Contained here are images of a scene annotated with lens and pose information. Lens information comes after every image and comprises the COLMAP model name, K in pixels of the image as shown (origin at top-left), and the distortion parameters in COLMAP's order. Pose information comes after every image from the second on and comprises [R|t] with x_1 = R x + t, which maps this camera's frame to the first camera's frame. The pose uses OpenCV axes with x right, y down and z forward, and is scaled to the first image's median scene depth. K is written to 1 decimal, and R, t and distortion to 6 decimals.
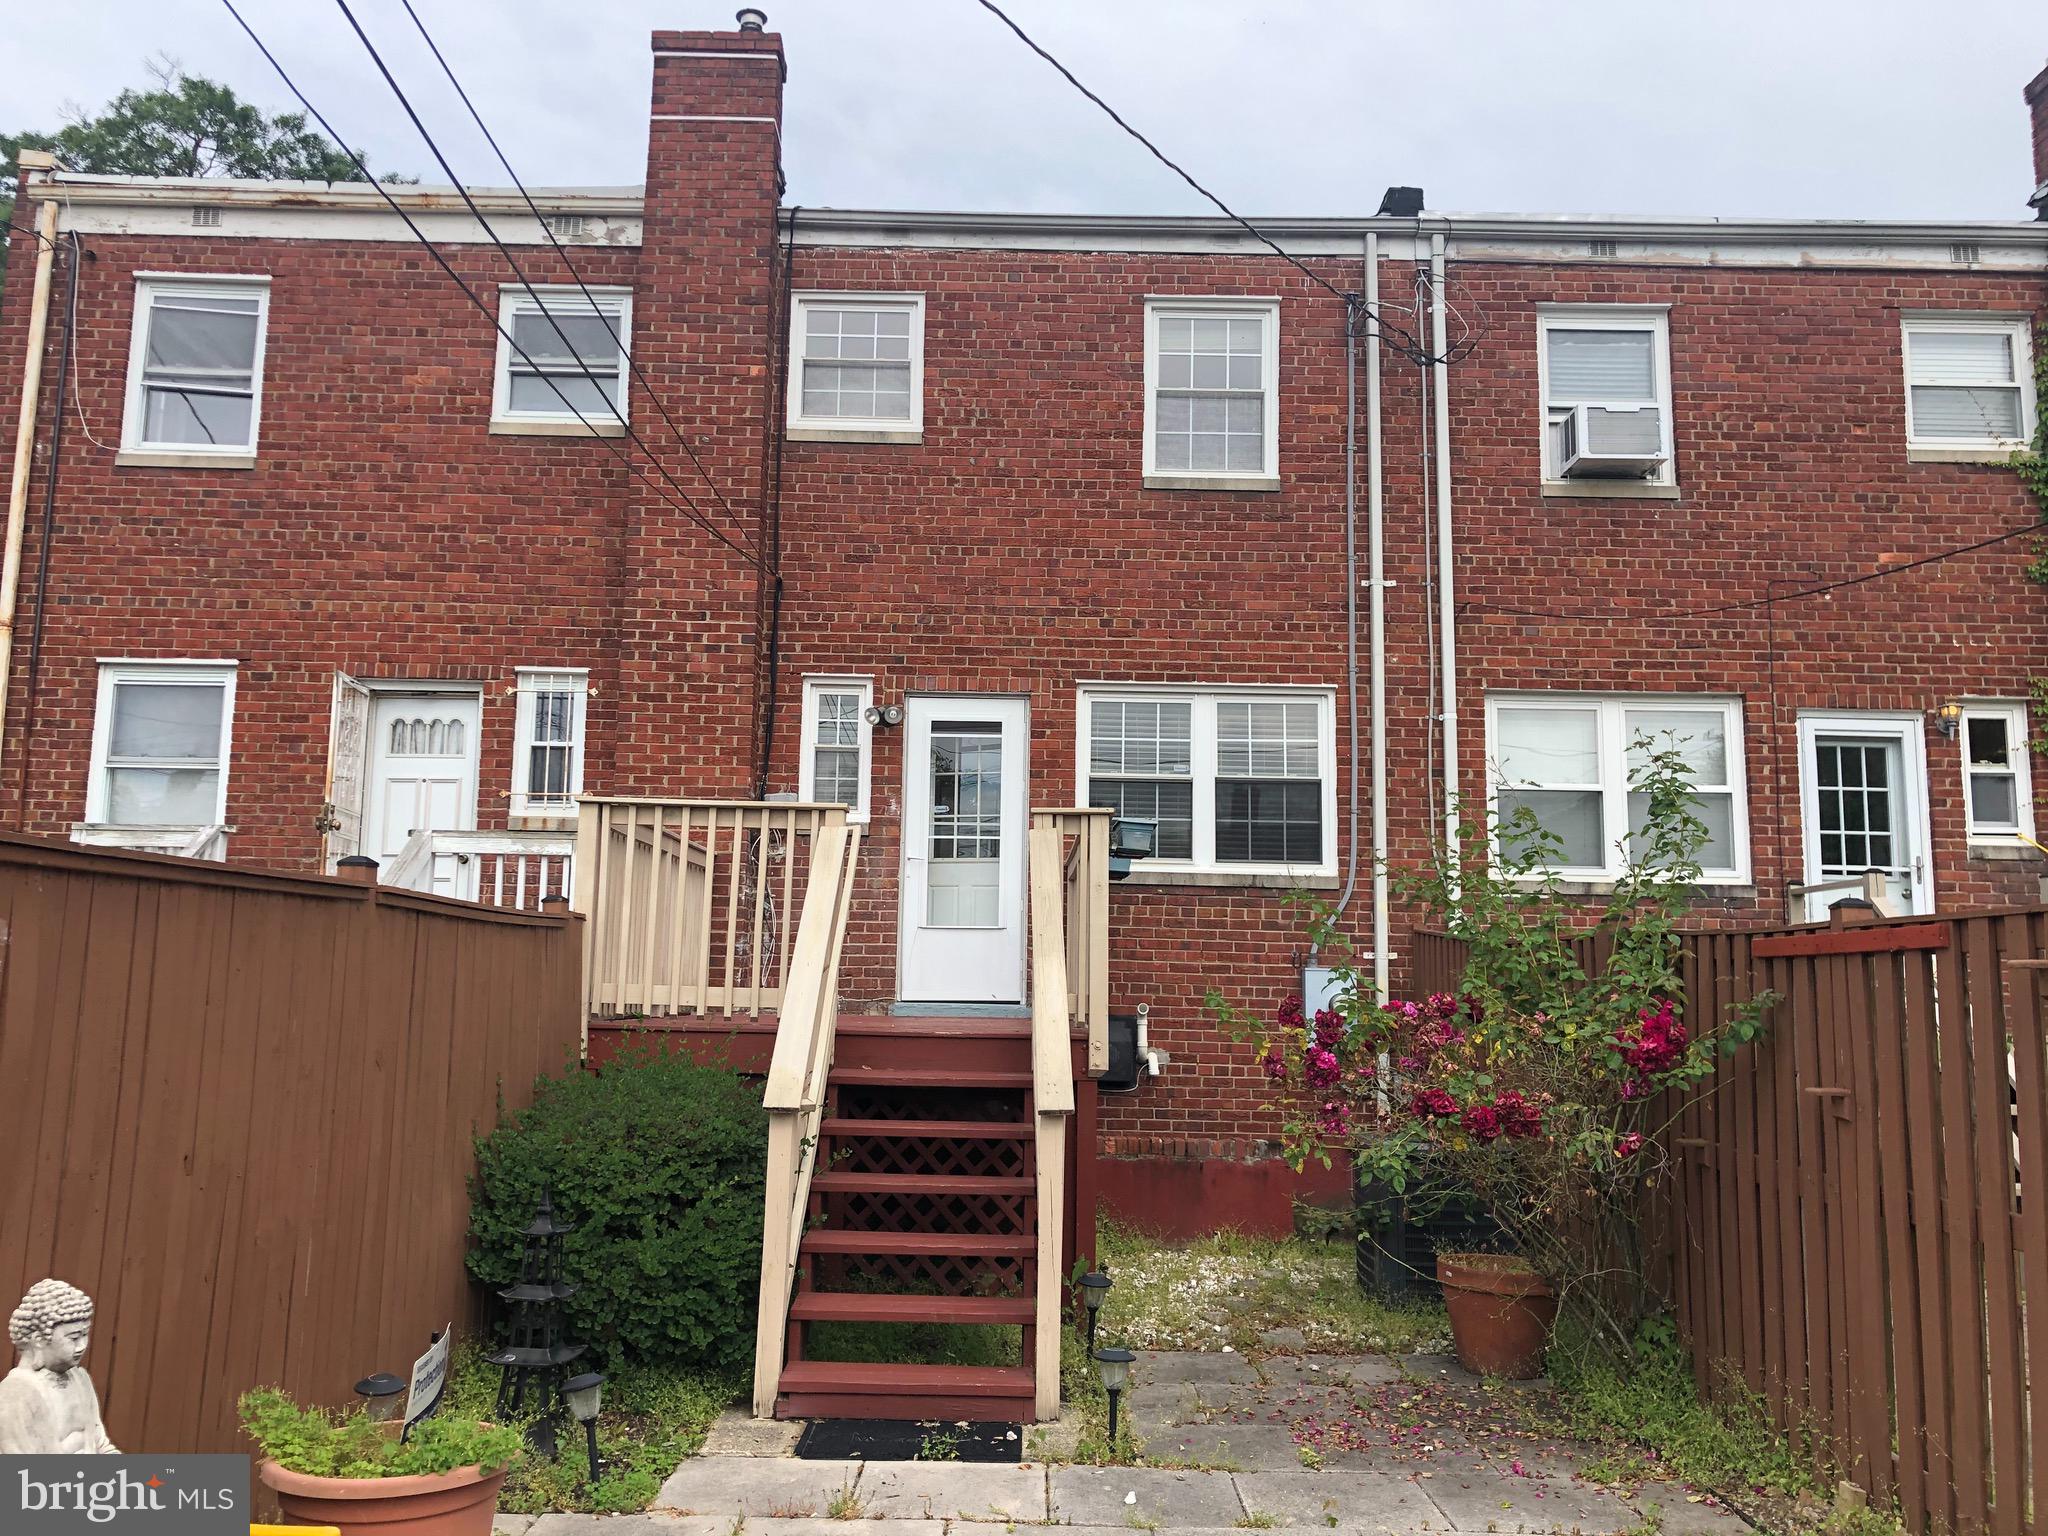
lens RADIAL K [[1664.6, 0, 1024.0], [0, 1664.6, 768.0], [0, 0, 1]] dist [0.046106, -0.060679]
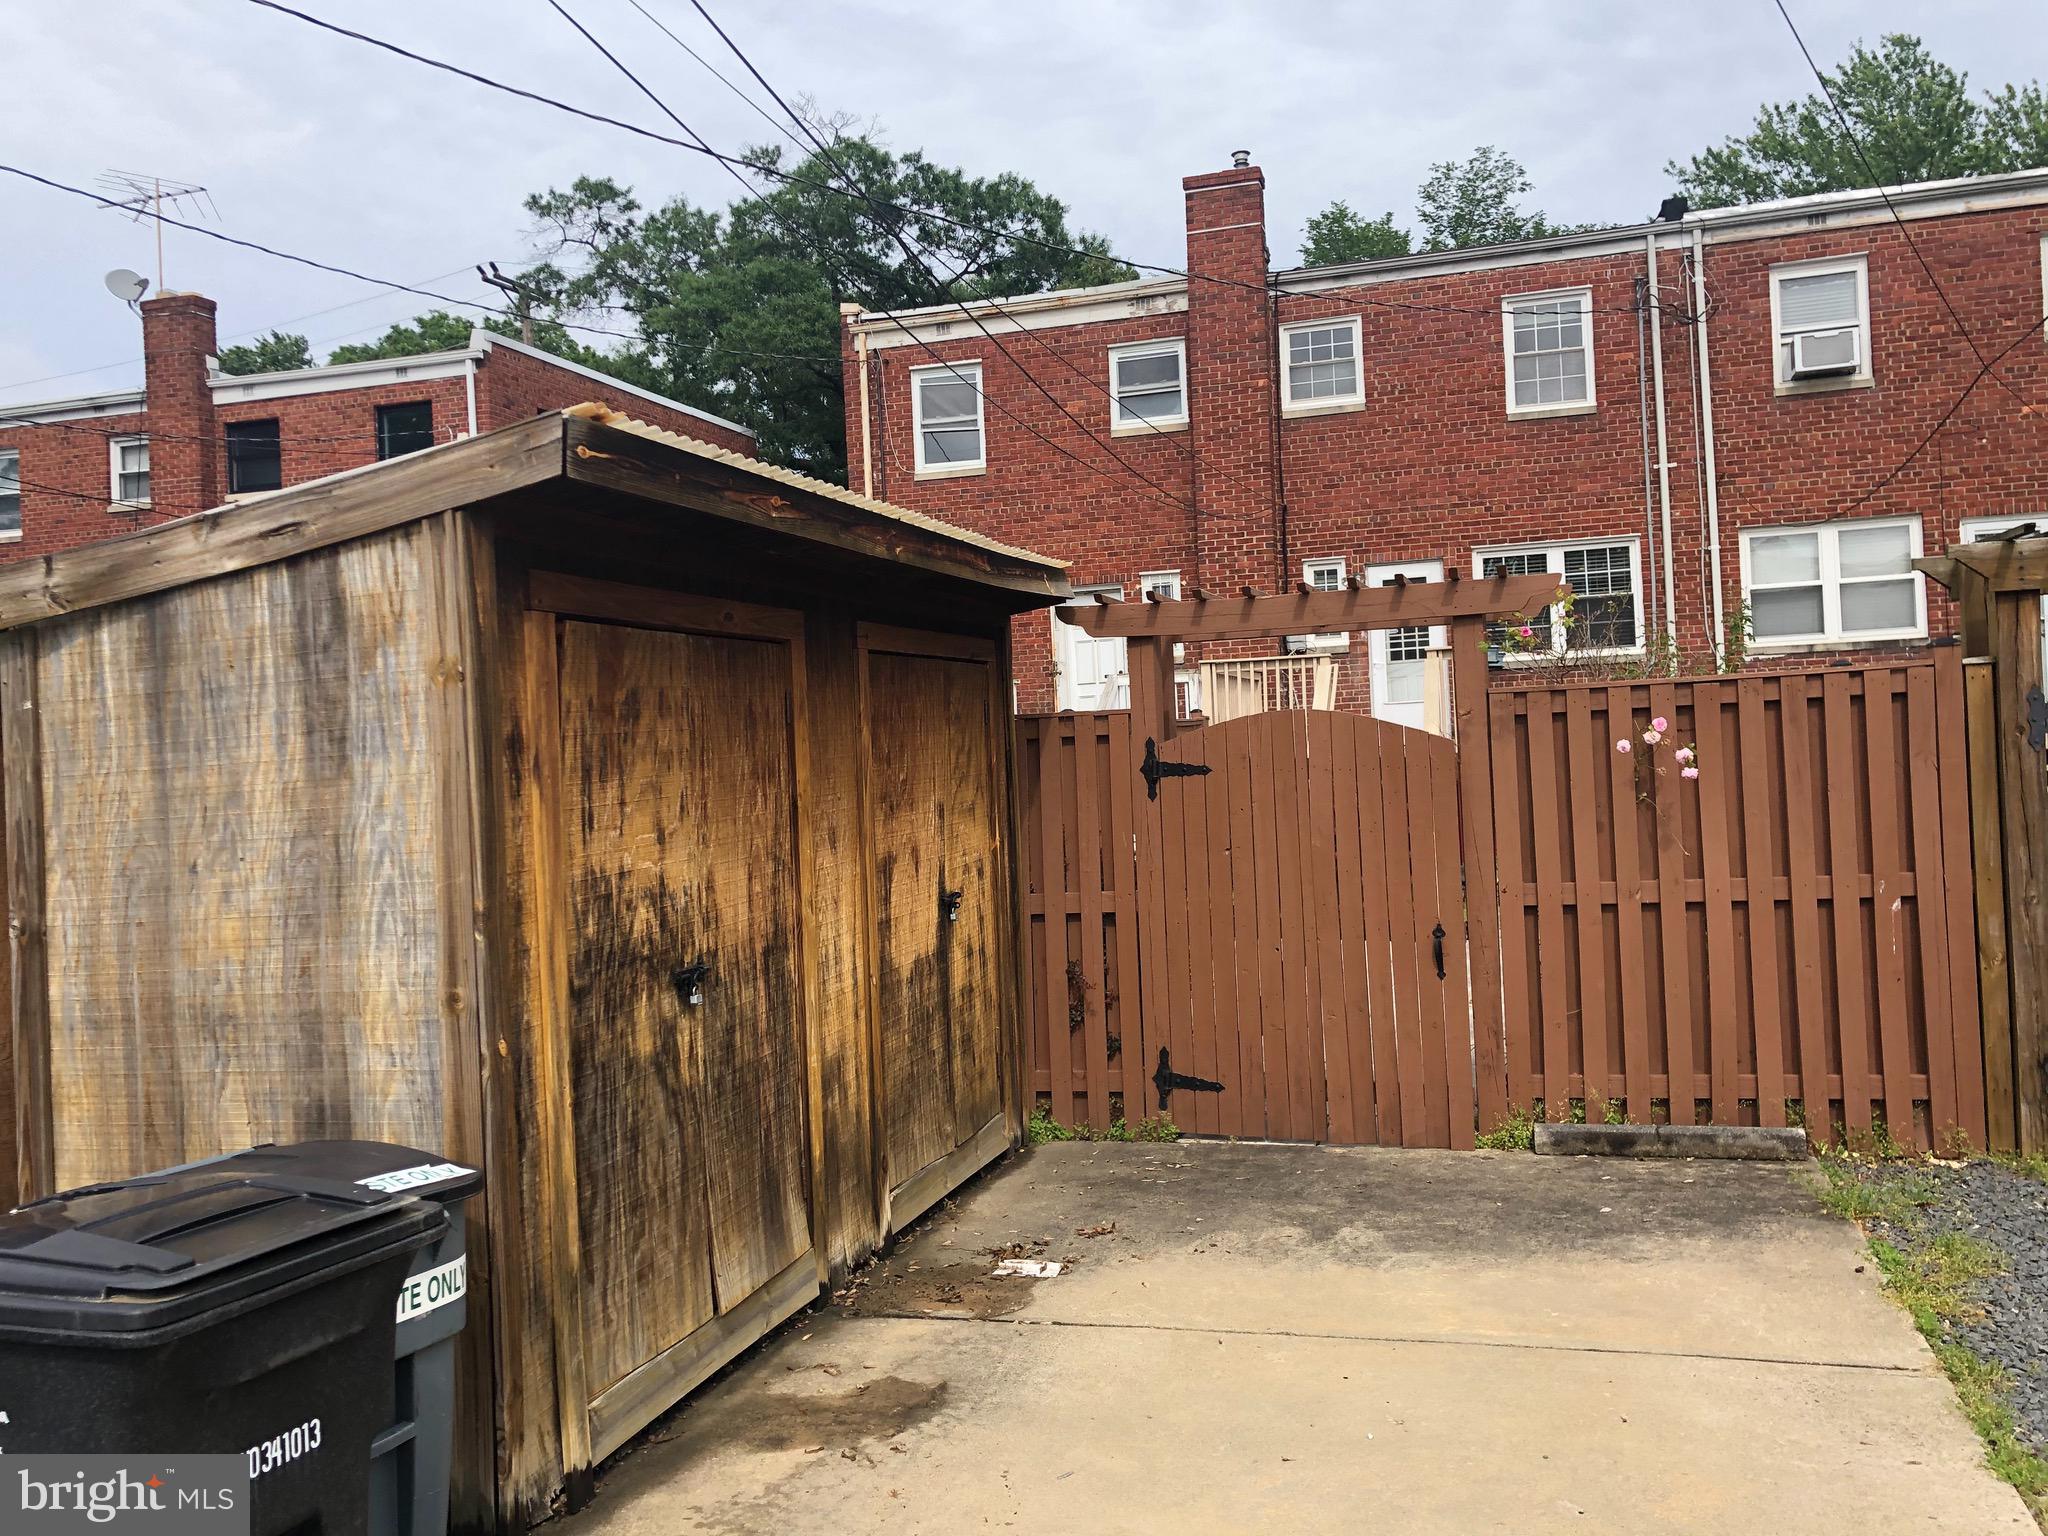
lens RADIAL K [[1664.6, 0, 1024.0], [0, 1664.6, 768.0], [0, 0, 1]] dist [0.046106, -0.060679]
pose [[0.946435, -0.059504, -0.317364, 0.123054], [0.099322, 0.988869, 0.110787, -0.062895], [0.307239, -0.136374, 0.941810, -0.705628]]
